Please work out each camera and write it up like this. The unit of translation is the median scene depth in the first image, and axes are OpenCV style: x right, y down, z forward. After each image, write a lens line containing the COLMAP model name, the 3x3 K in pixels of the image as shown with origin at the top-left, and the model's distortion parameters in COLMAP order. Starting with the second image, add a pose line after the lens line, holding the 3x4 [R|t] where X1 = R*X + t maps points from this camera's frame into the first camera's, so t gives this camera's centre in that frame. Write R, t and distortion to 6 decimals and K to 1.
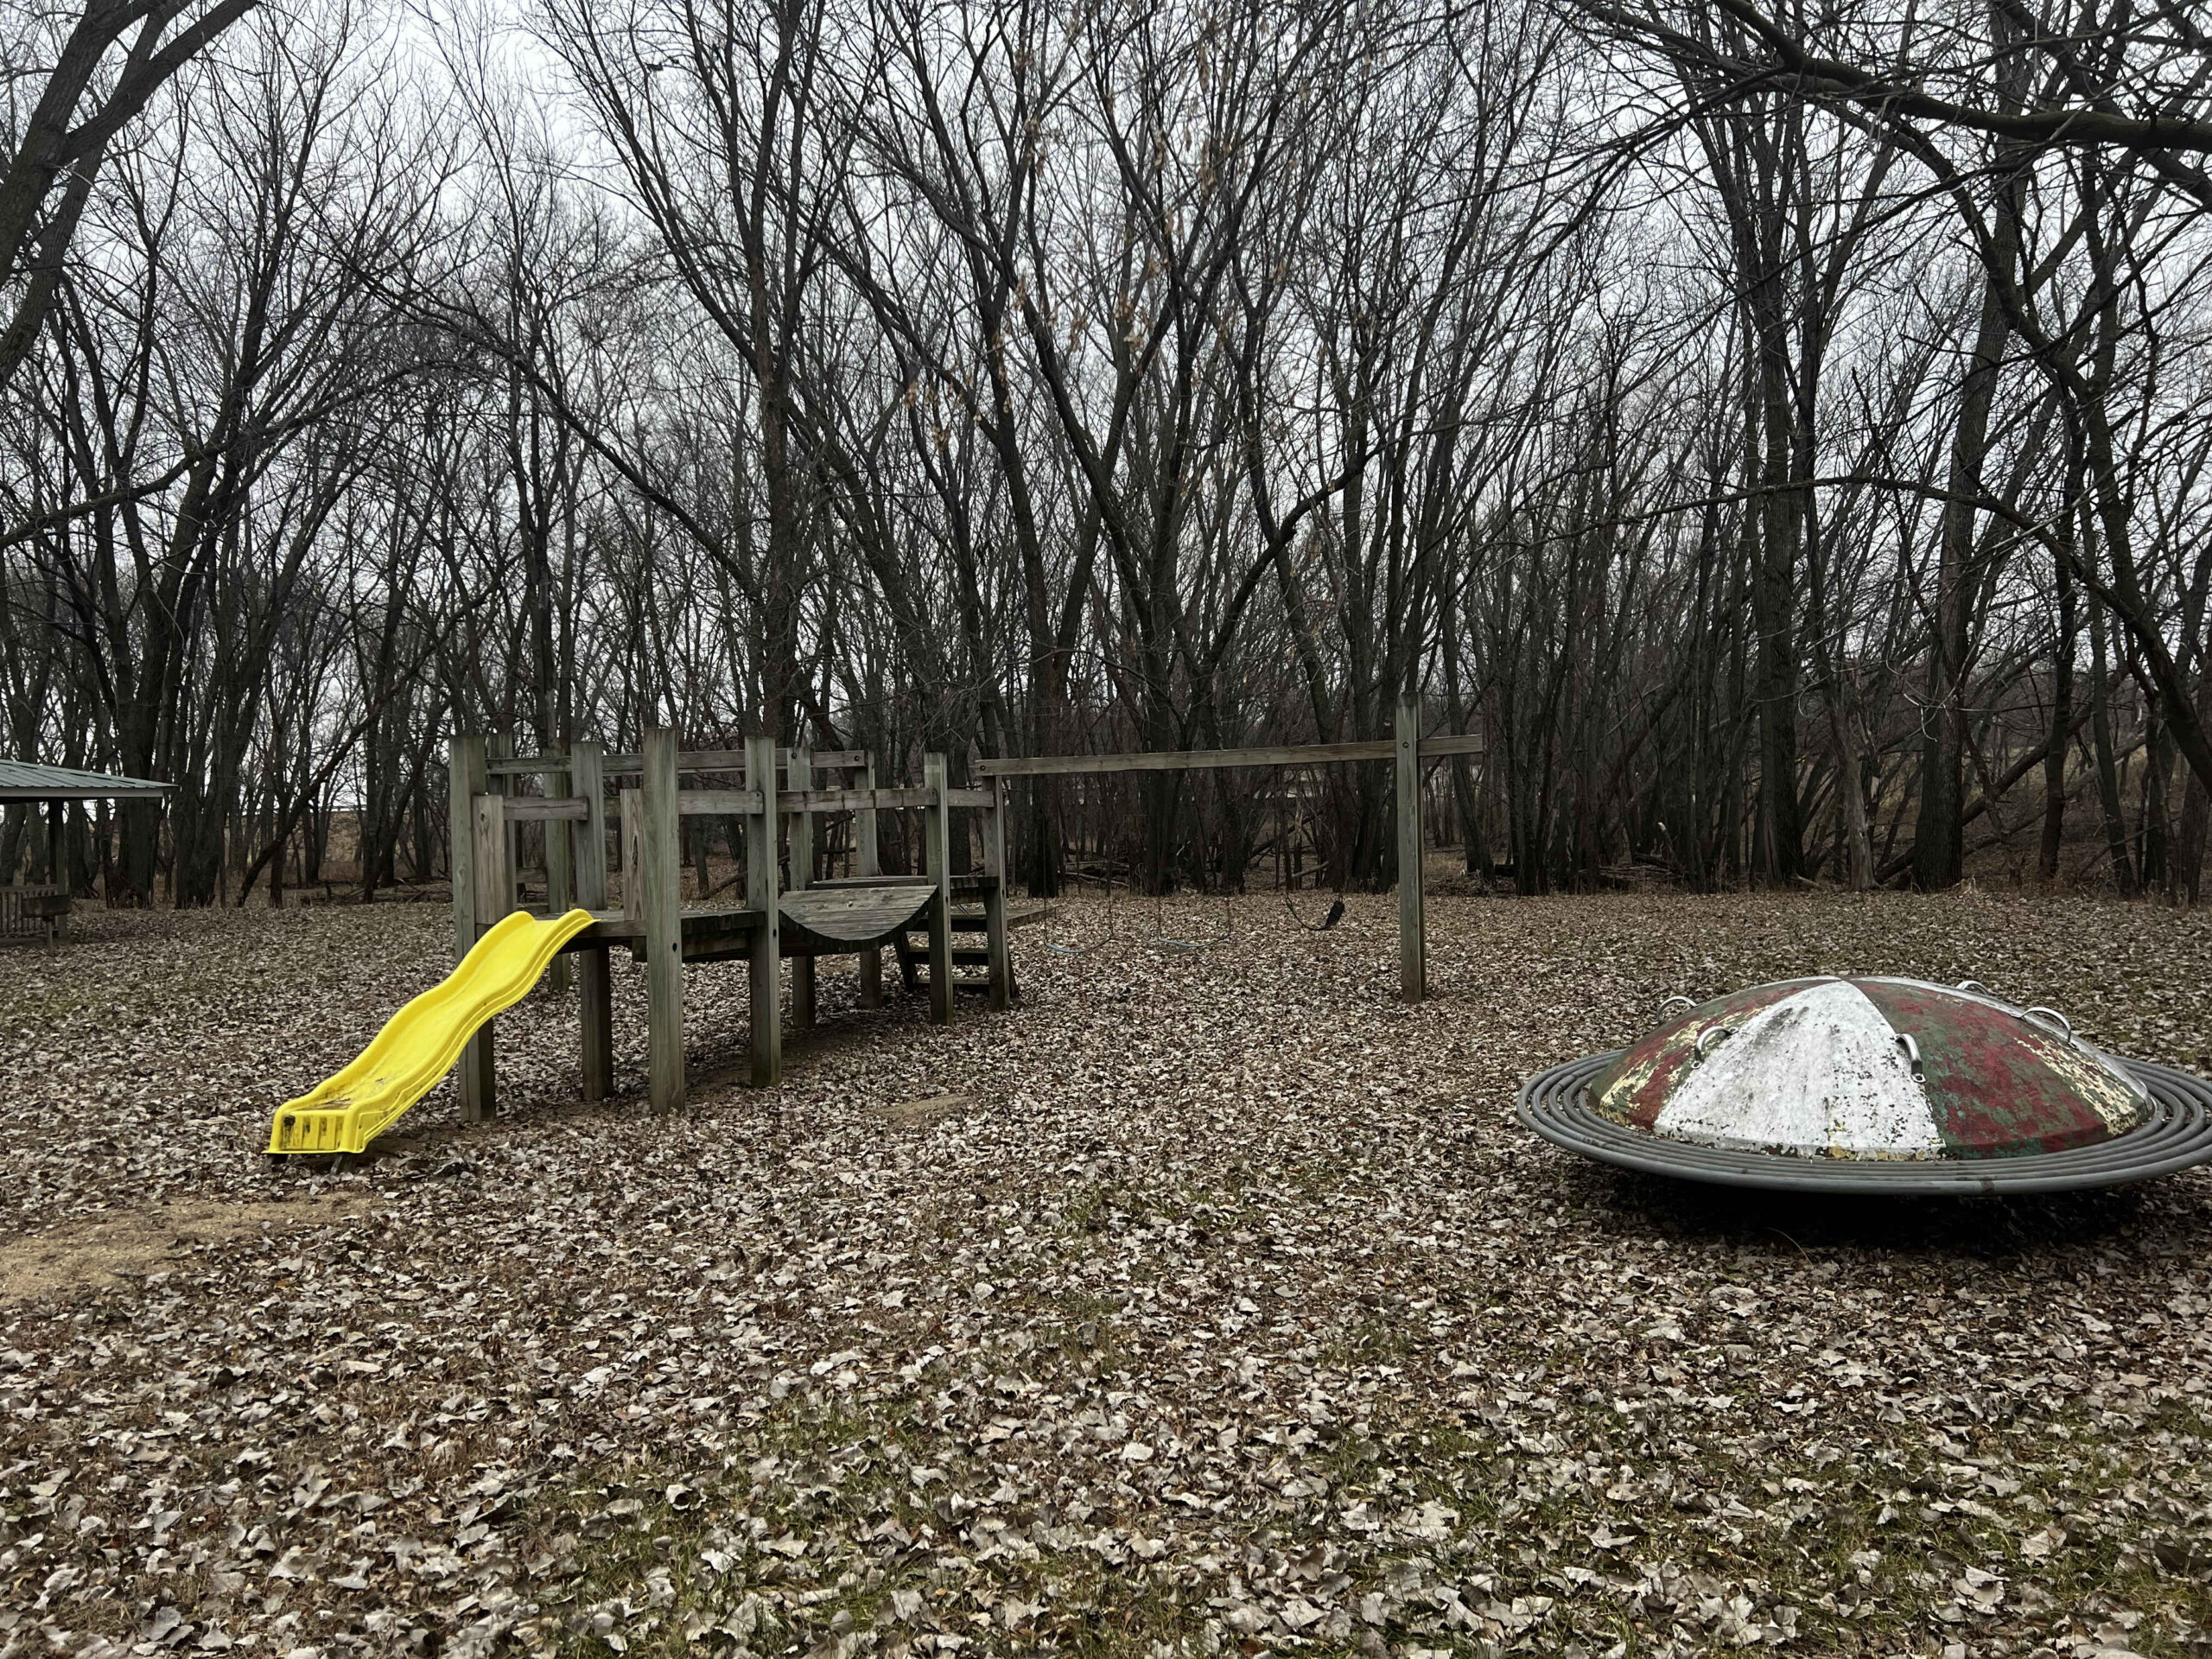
lens RADIAL K [[1691.9, 0, 1107.0], [0, 1691.9, 834.1], [0, 0, 1]] dist [0.024255, -0.002240]
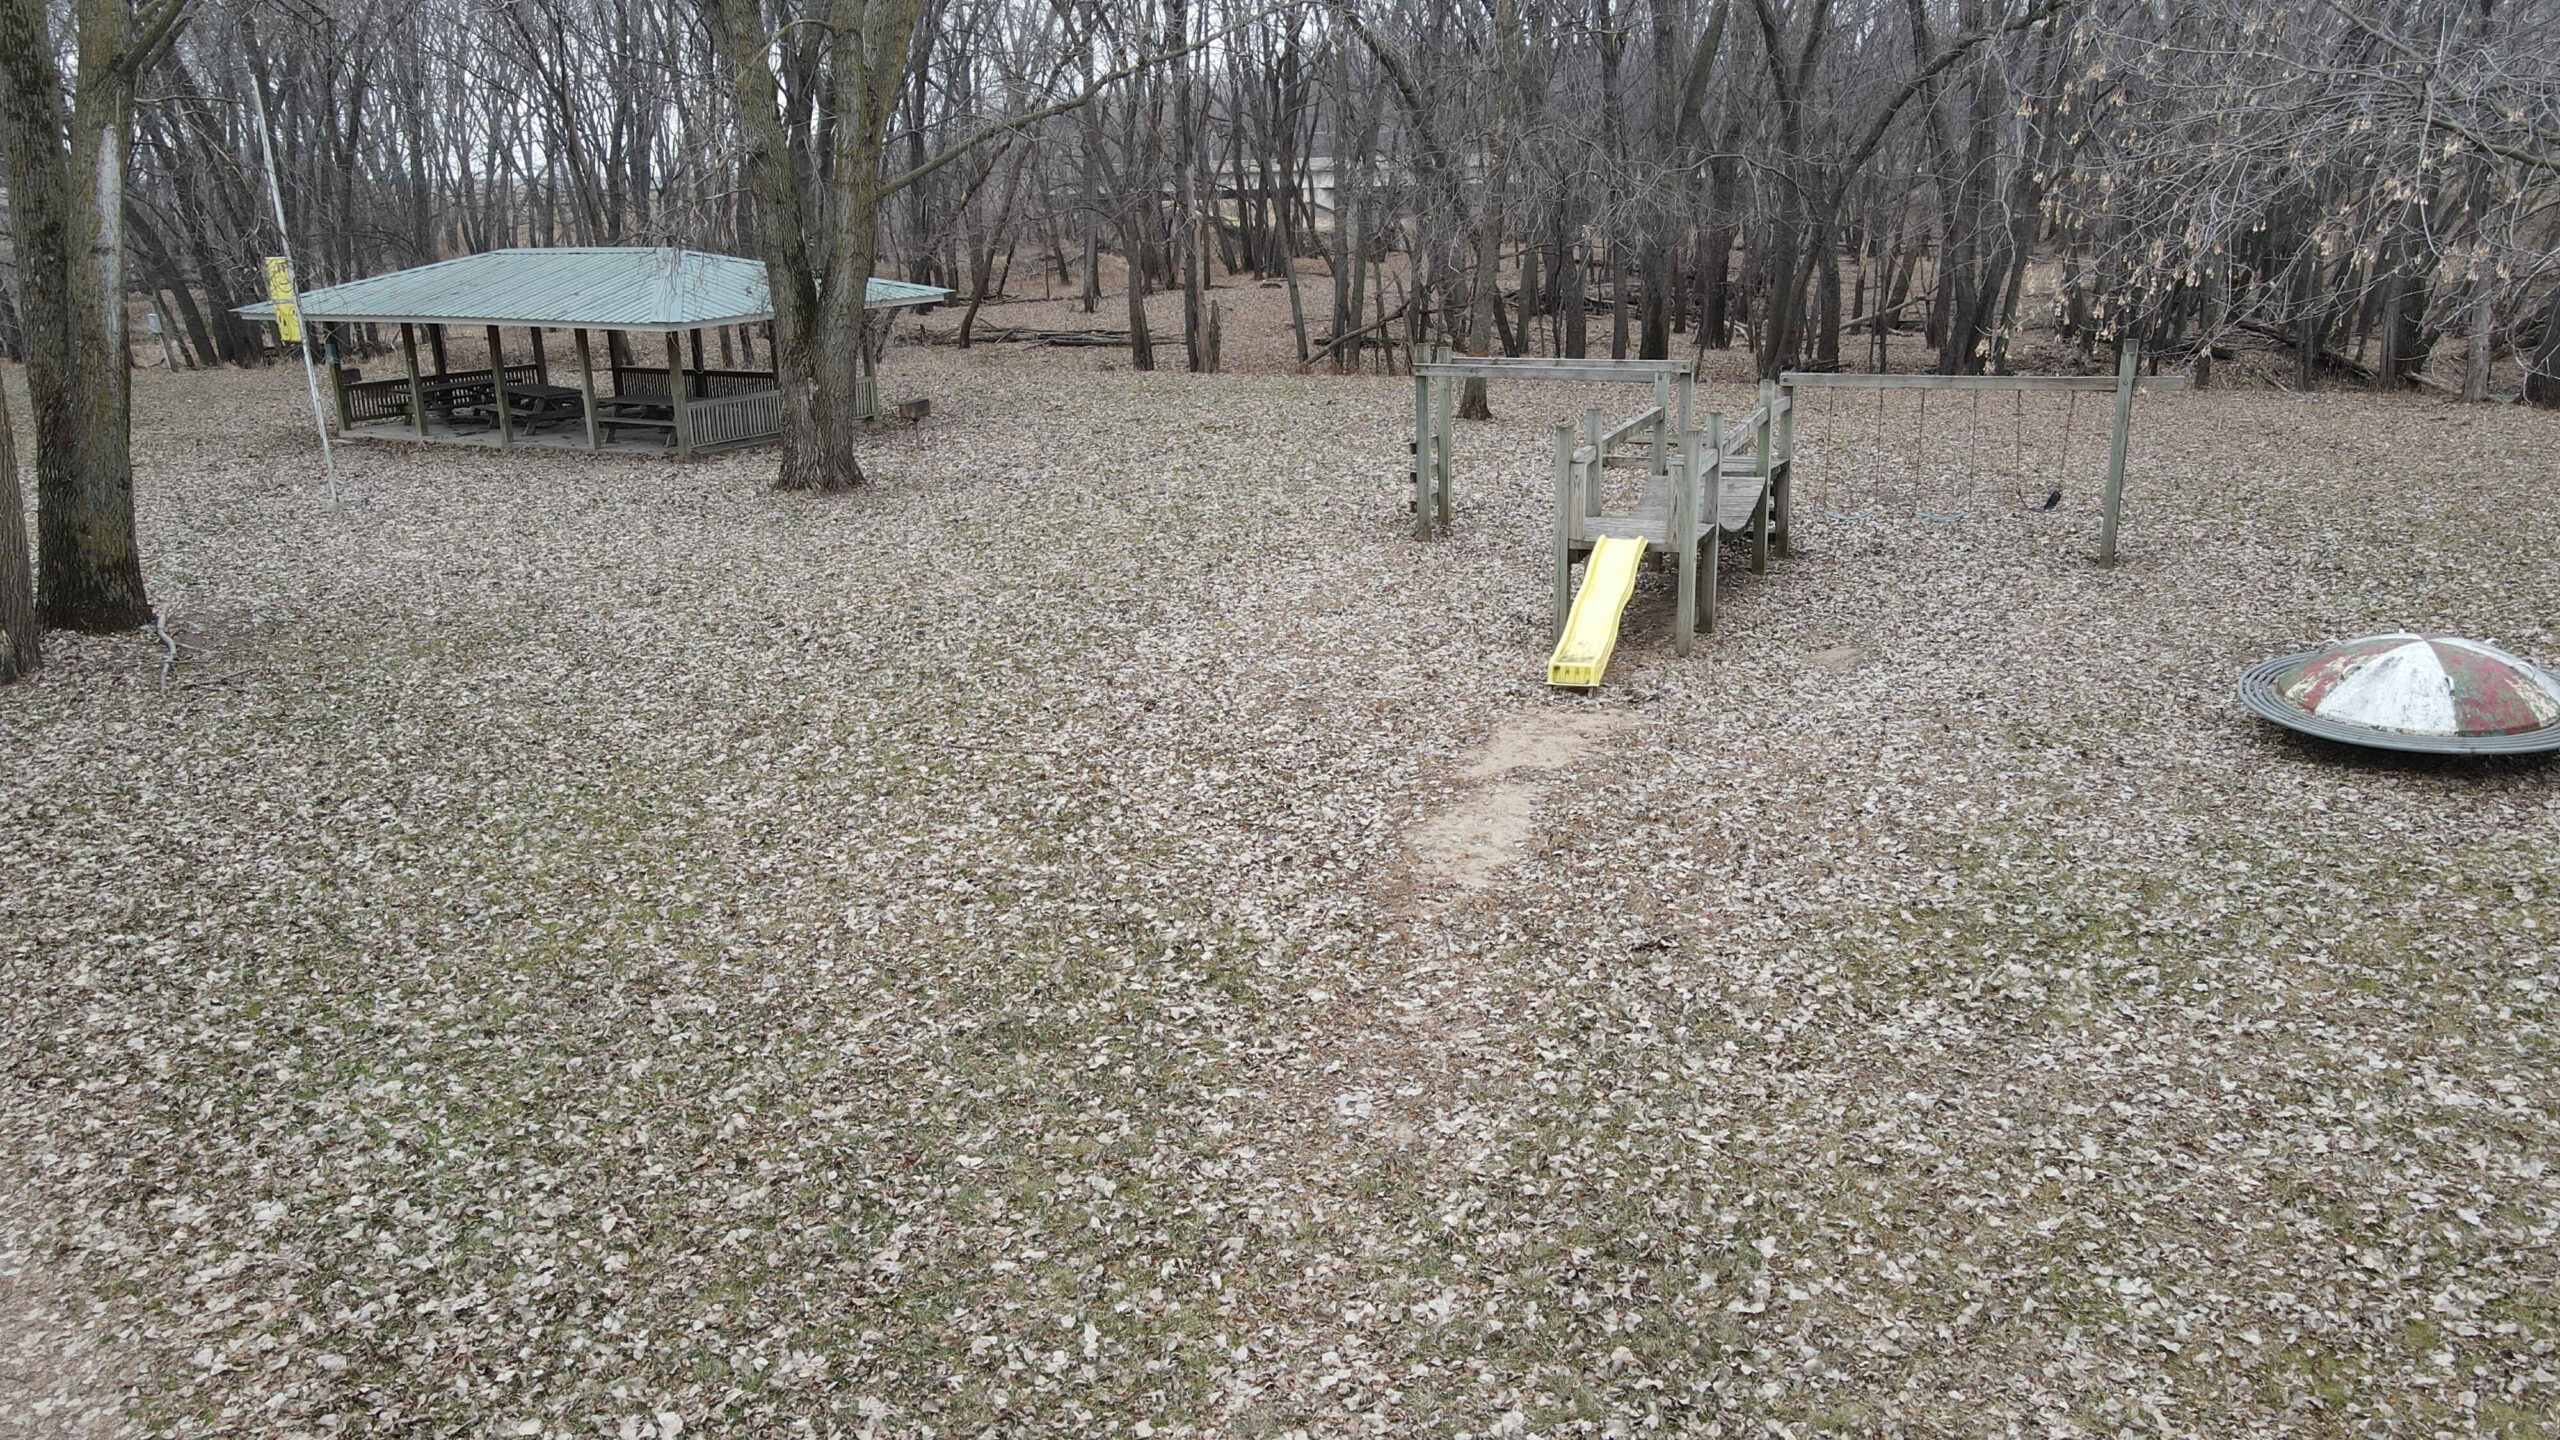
lens RADIAL K [[1948.8, 0, 1272.3], [0, 1948.8, 743.1], [0, 0, 1]] dist [0.027665, 0.003798]
pose [[0.992141, 0.037311, -0.119429, -0.738647], [-0.002099, 0.959331, 0.282276, -0.524644], [0.125104, -0.279807, 0.951870, -1.649406]]
